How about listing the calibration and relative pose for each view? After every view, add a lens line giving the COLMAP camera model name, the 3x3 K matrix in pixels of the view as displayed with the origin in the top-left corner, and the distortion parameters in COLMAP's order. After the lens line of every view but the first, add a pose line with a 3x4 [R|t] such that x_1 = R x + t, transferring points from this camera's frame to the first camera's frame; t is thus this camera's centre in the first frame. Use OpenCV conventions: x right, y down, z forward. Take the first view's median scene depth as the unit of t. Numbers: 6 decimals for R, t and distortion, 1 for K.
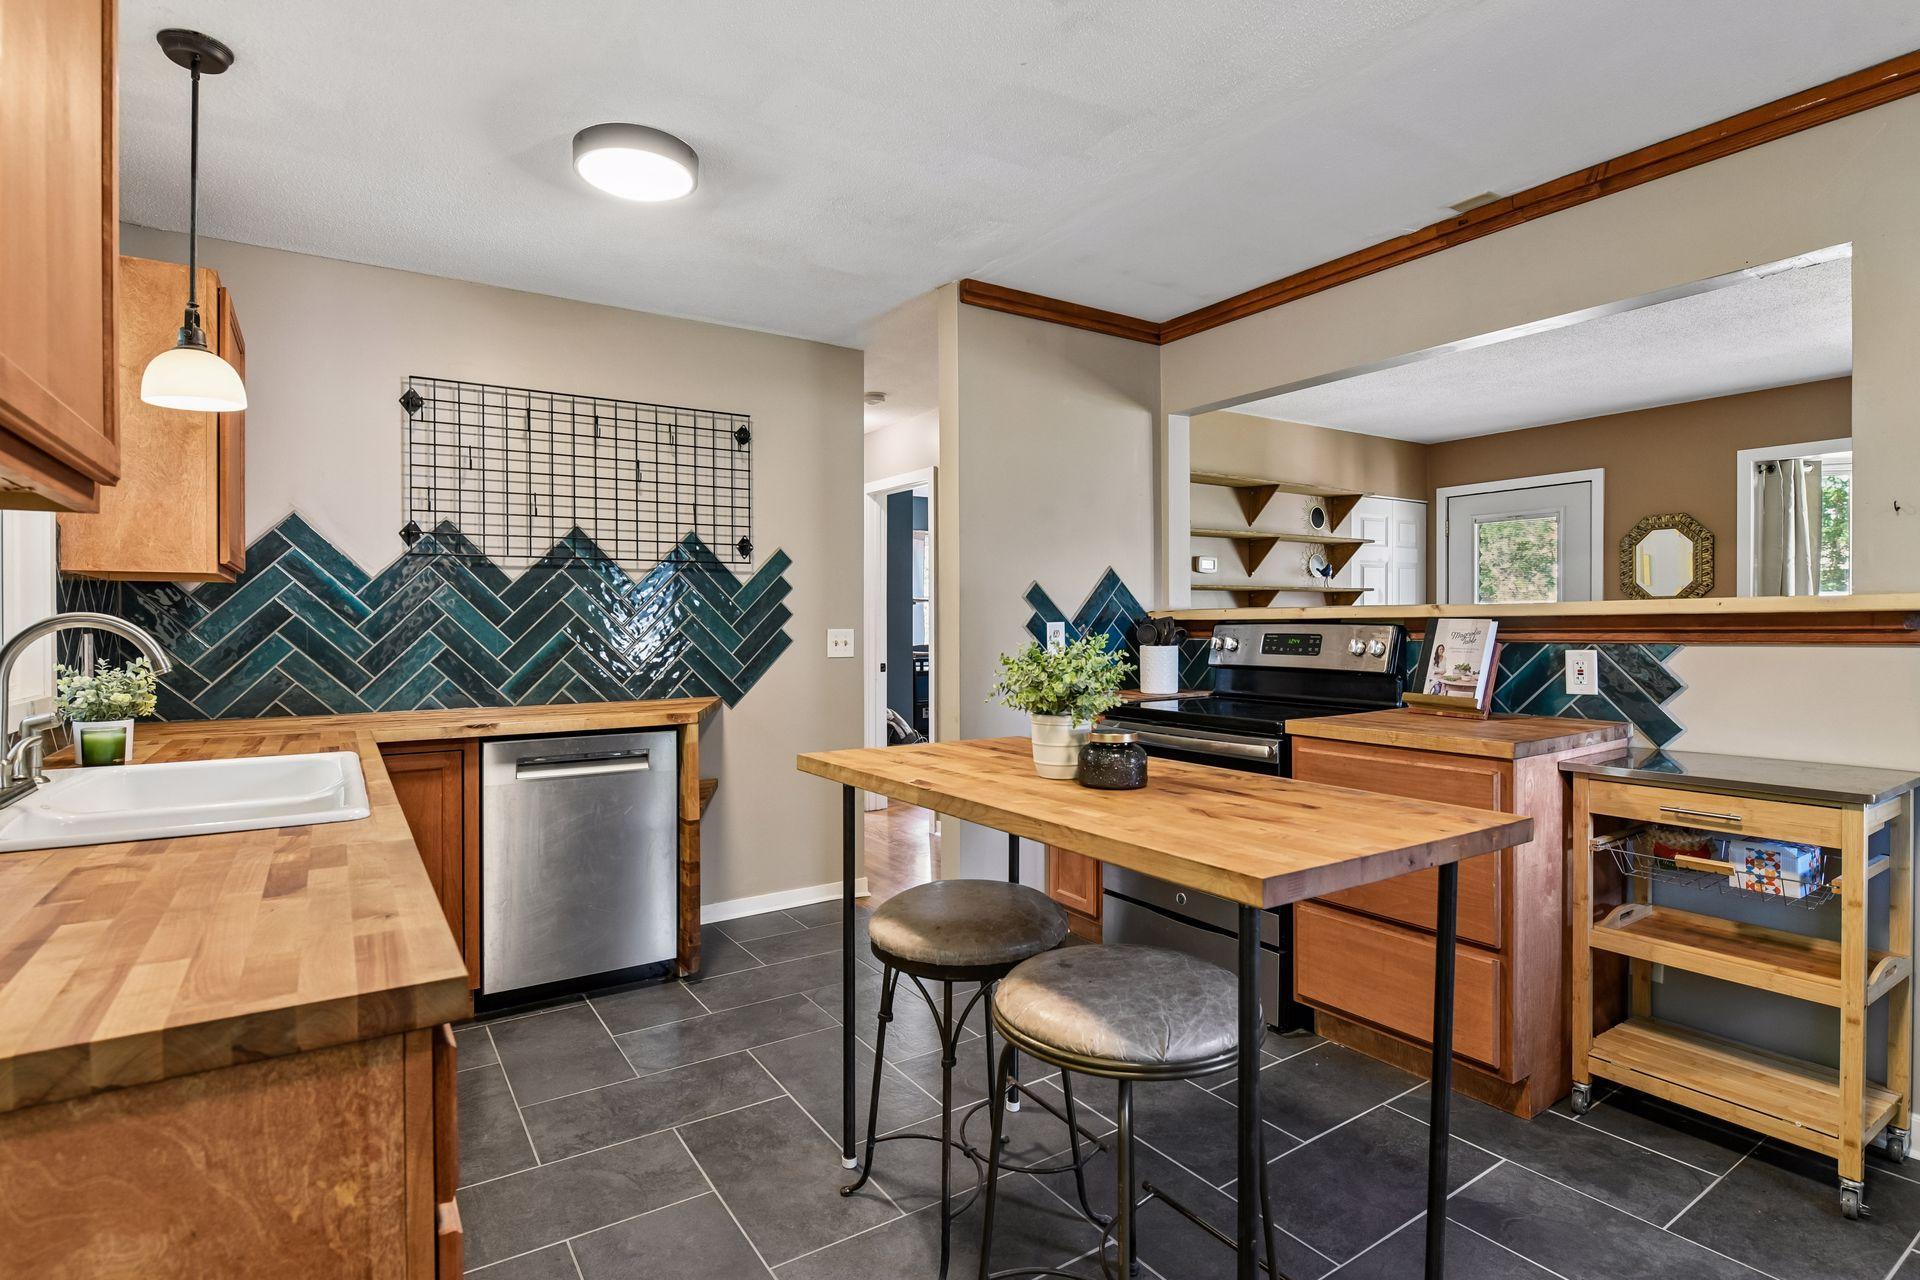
lens RADIAL K [[950.5, 0, 956.6], [0, 950.5, 627.5], [0, 0, 1]] dist [-0.002322, -0.000597]
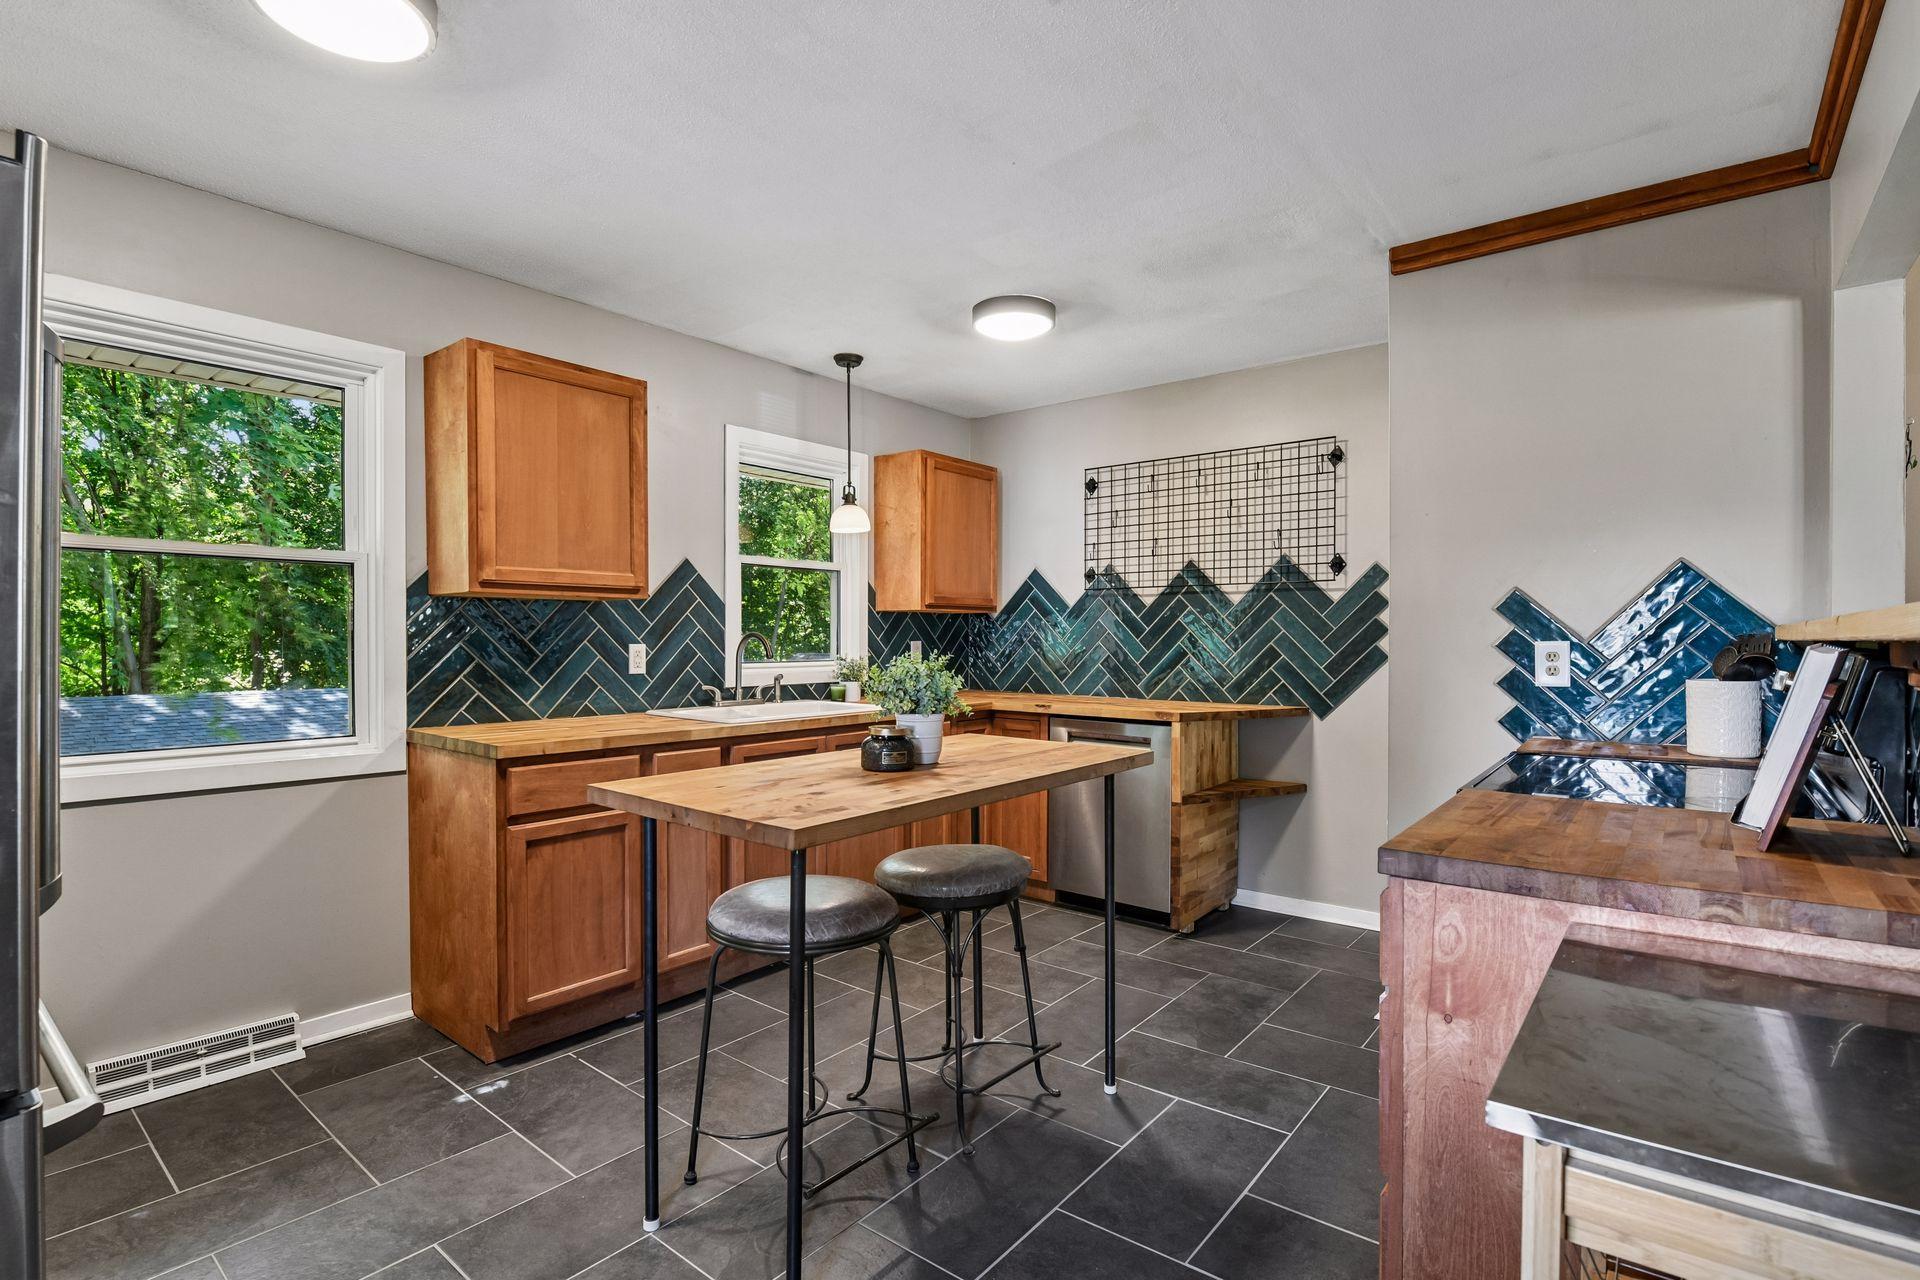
lens RADIAL K [[911.8, 0, 963.6], [0, 911.8, 642.1], [0, 0, 1]] dist [-0.004317, -0.000650]
pose [[0.308345, 0.012049, -0.951198, 0.652873], [-0.009318, 0.999910, 0.009645, -0.007344], [0.951229, 0.005890, 0.308429, 0.345959]]
